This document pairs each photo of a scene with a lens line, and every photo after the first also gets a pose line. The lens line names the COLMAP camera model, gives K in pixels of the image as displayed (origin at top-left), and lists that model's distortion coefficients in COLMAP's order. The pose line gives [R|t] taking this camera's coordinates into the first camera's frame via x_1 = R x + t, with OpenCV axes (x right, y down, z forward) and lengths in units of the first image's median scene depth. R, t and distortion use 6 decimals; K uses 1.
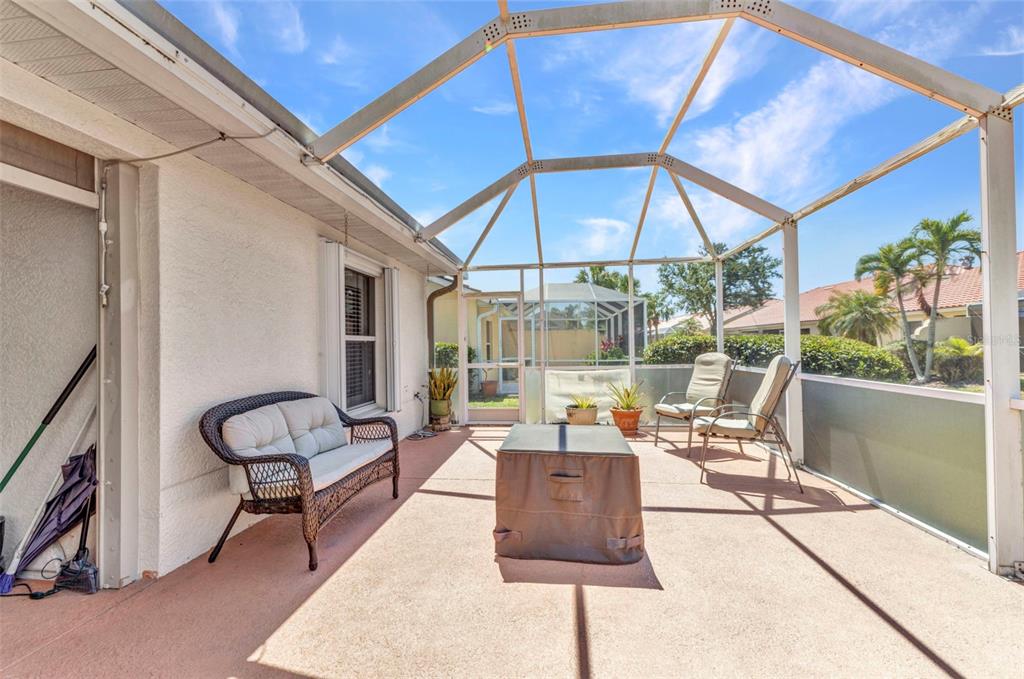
lens RADIAL K [[446.8, 0, 512.0], [0, 446.8, 339.5], [0, 0, 1]] dist [0.001318, 0.000145]
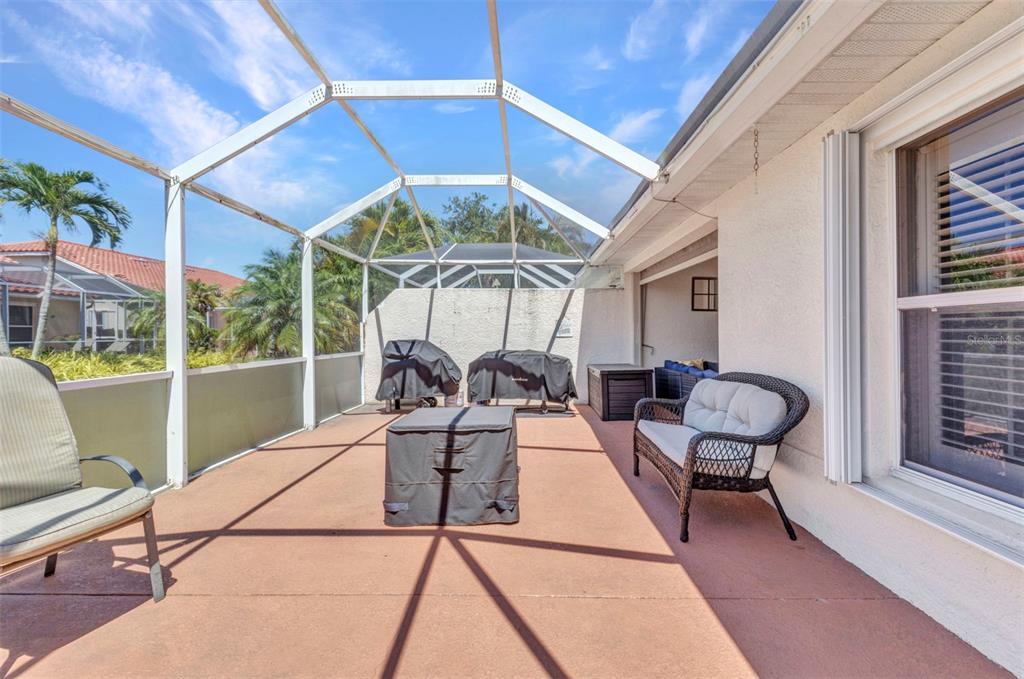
lens RADIAL K [[446.8, 0, 512.0], [0, 446.8, 339.5], [0, 0, 1]] dist [0.001318, 0.000145]
pose [[-0.996449, 0.018870, -0.082051, 0.064930], [0.019144, 0.999813, -0.002553, 0.033923], [0.081988, -0.004115, -0.996625, 1.767824]]
